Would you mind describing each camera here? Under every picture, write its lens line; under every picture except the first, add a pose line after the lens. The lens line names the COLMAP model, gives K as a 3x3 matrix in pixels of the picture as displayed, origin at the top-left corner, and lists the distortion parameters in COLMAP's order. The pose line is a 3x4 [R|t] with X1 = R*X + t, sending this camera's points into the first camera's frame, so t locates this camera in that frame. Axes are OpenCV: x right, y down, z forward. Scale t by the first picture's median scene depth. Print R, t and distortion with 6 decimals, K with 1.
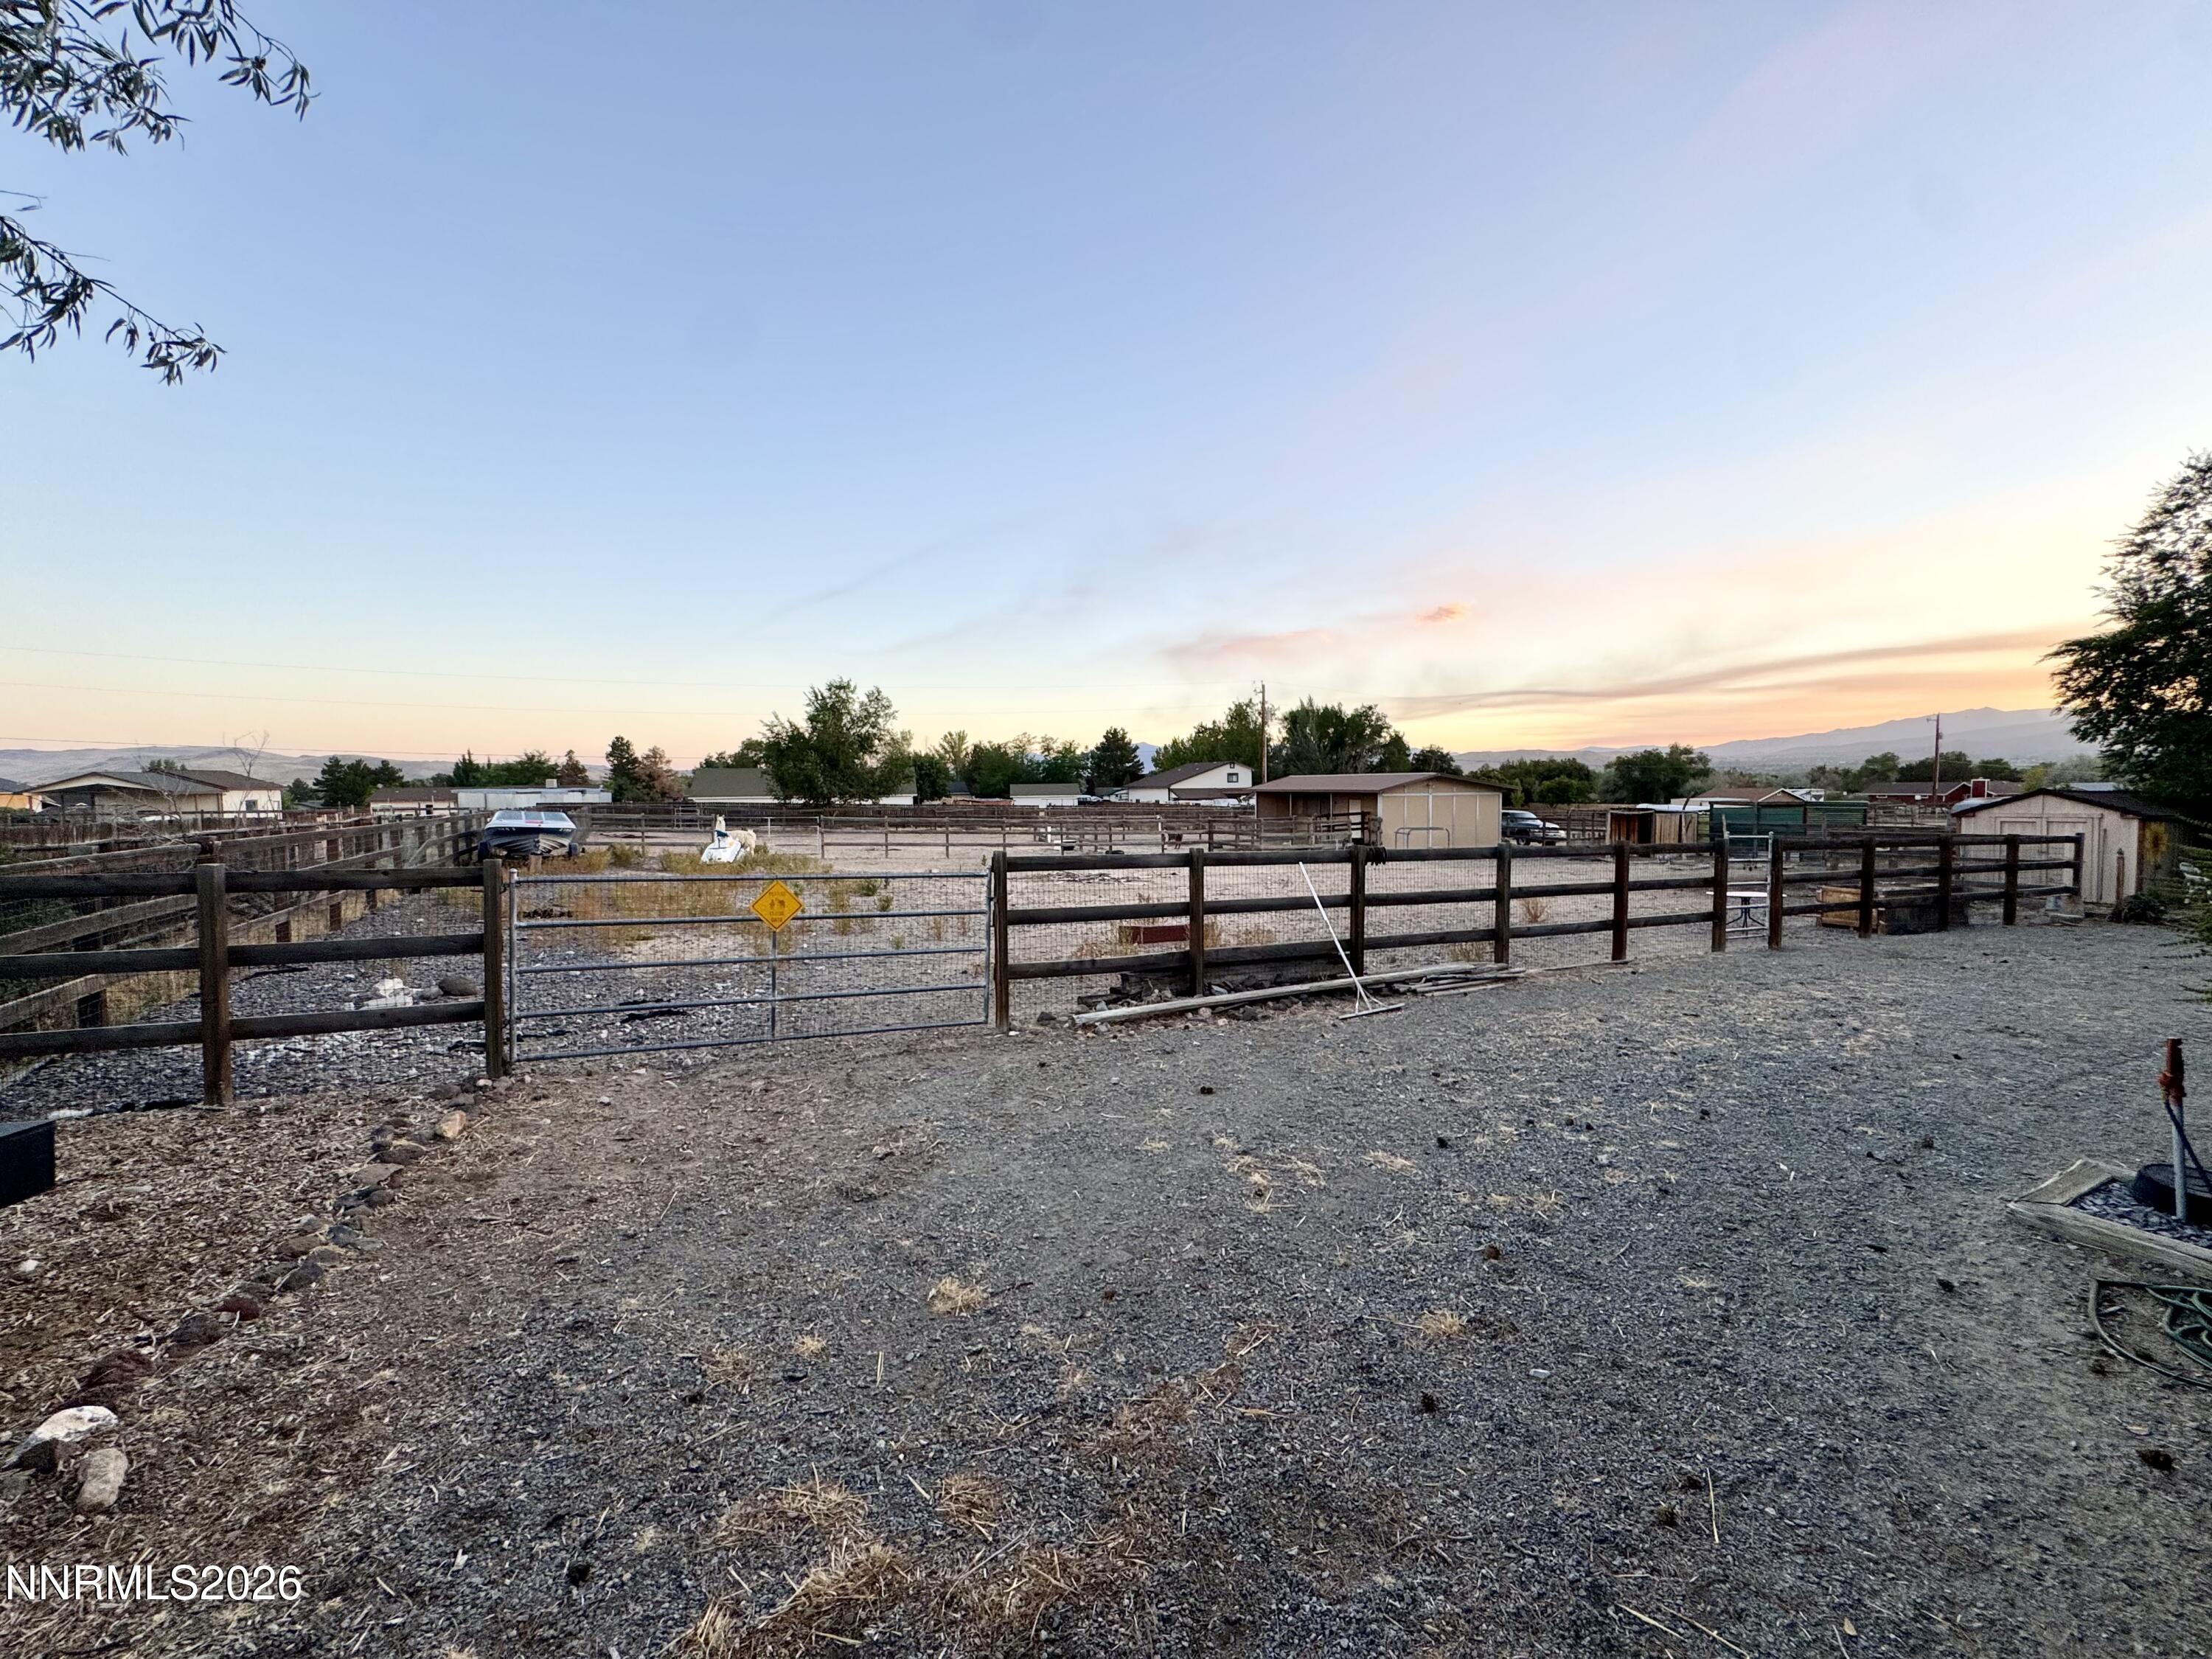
lens RADIAL K [[867.0, 0, 1106.0], [0, 867.0, 829.5], [0, 0, 1]] dist [0.000696, 0.000050]
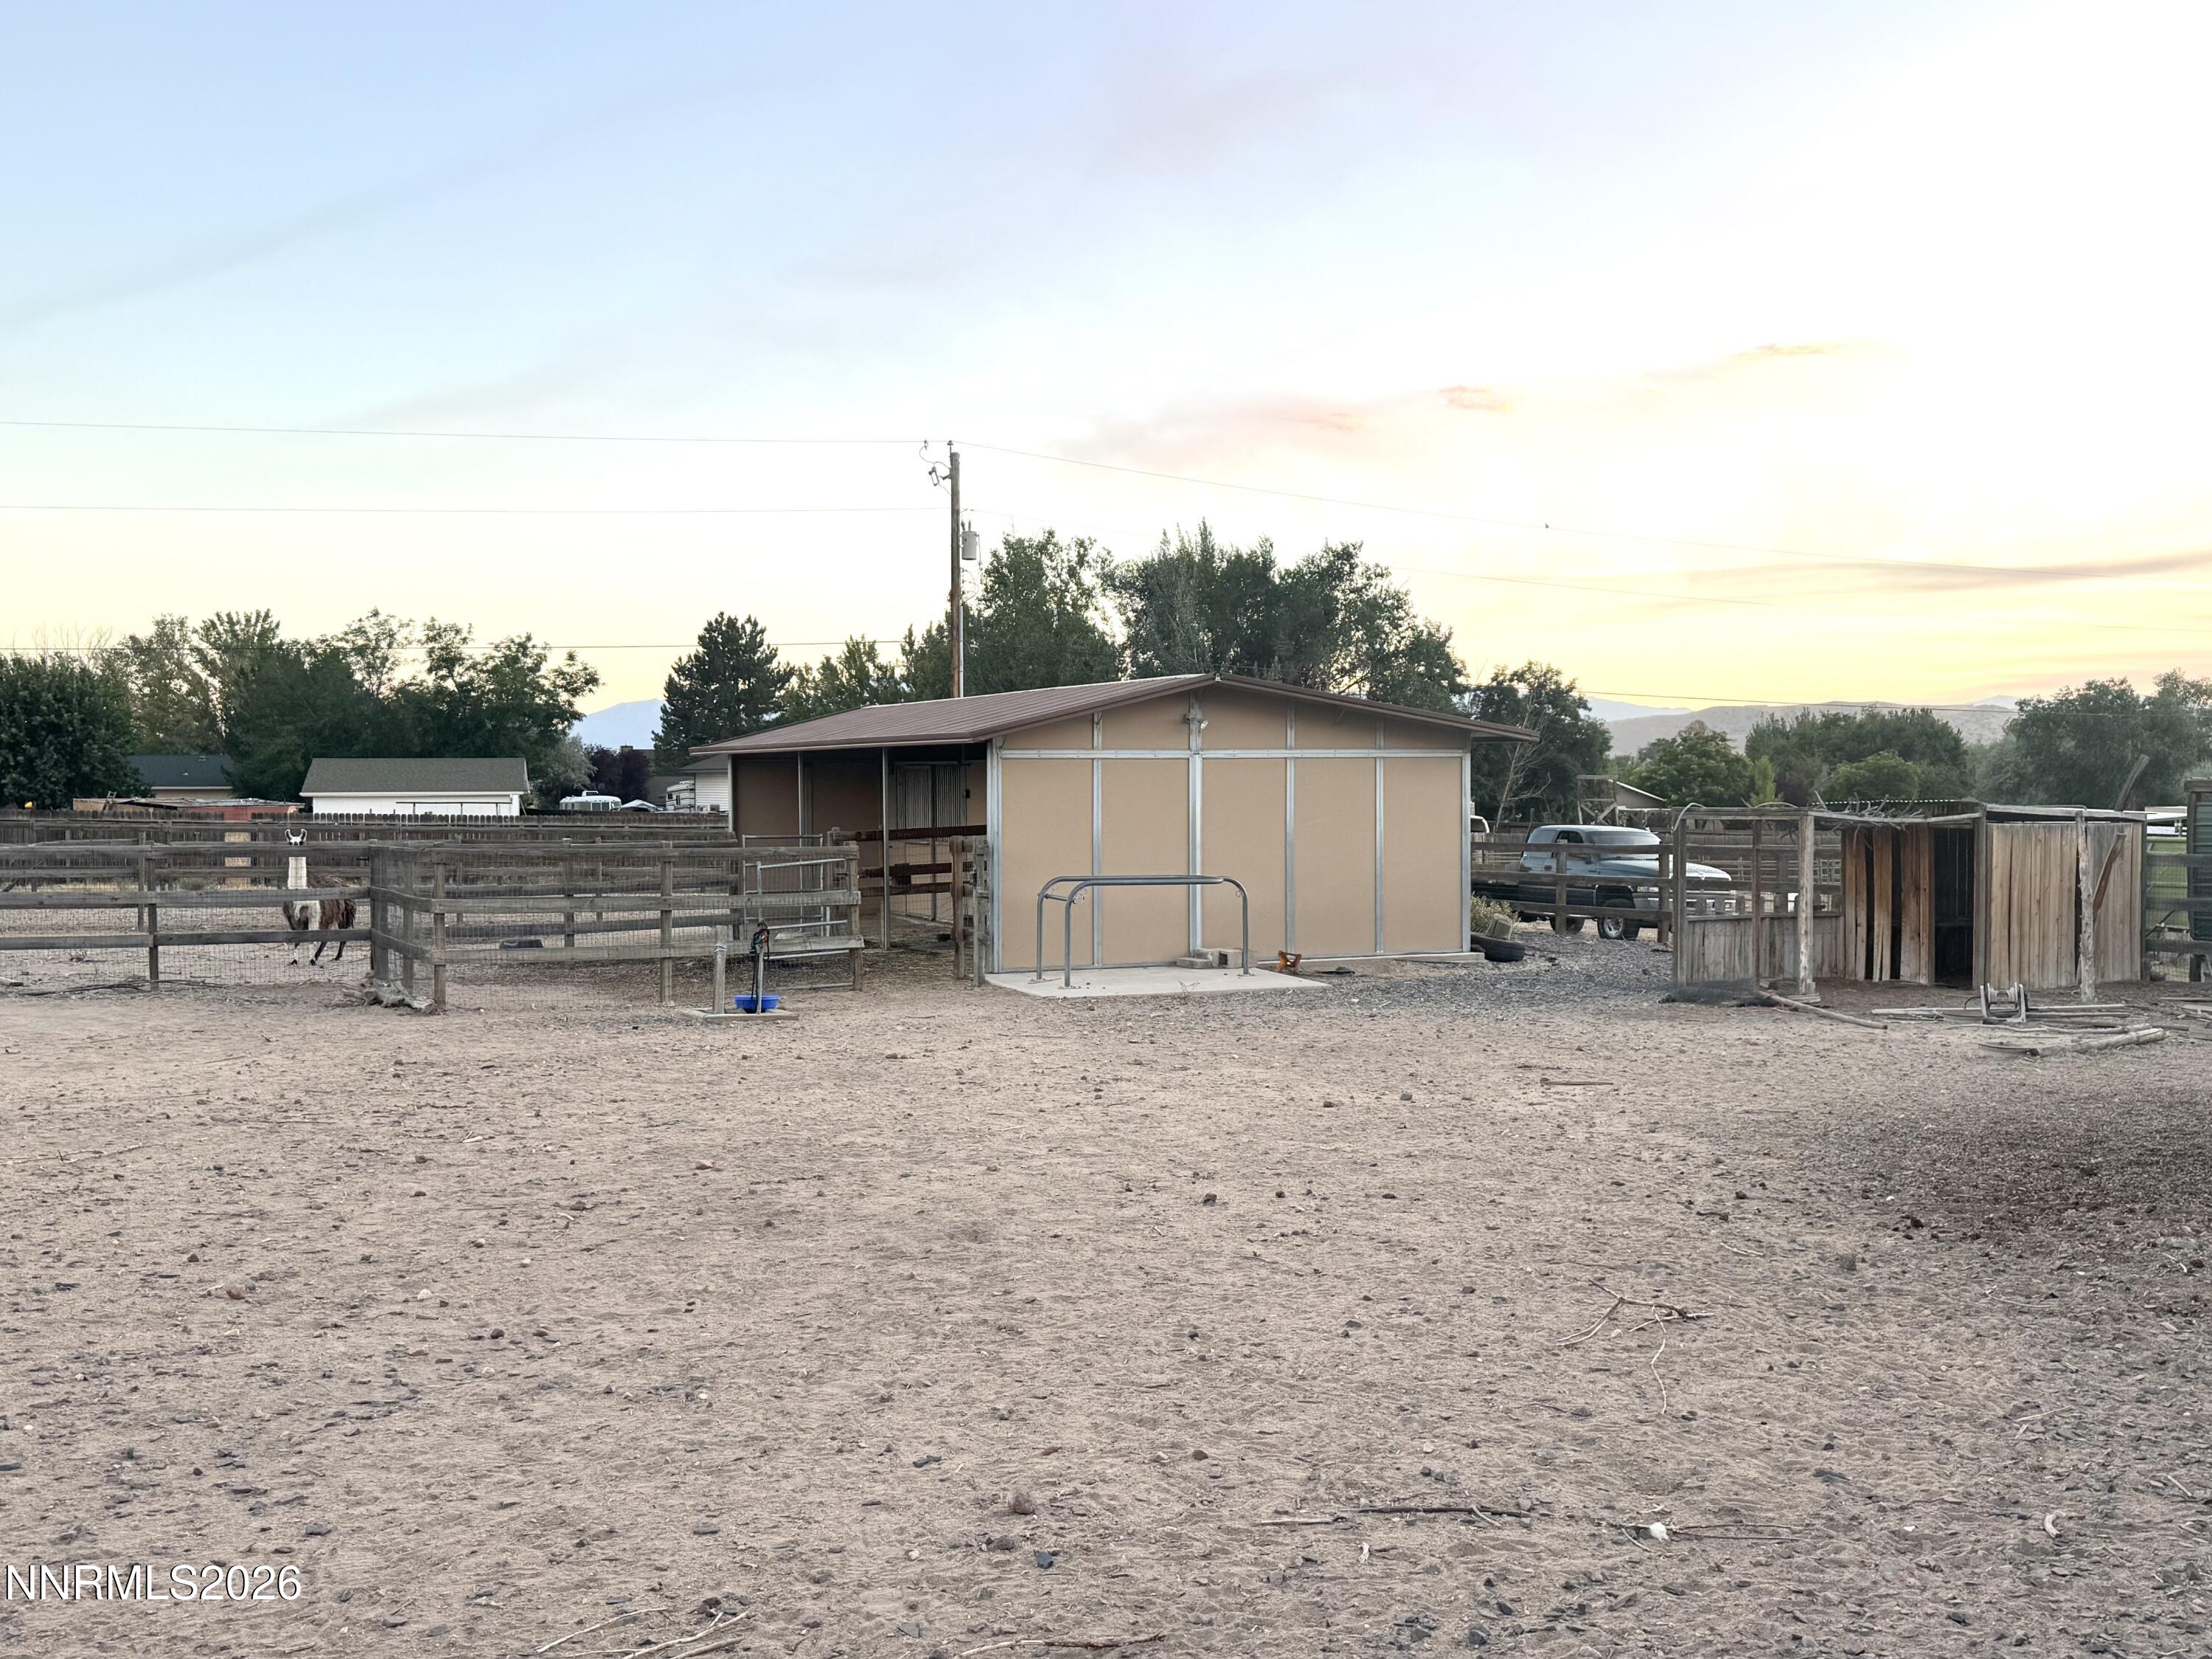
lens RADIAL K [[2154.3, 0, 1106.0], [0, 2154.3, 829.5], [0, 0, 1]] dist [0.181100, -0.392149]
pose [[0.993016, 0.003917, 0.117912, 0.092500], [-0.000398, 0.999554, -0.029854, 0.001052], [-0.117977, 0.029599, 0.992575, 0.112813]]
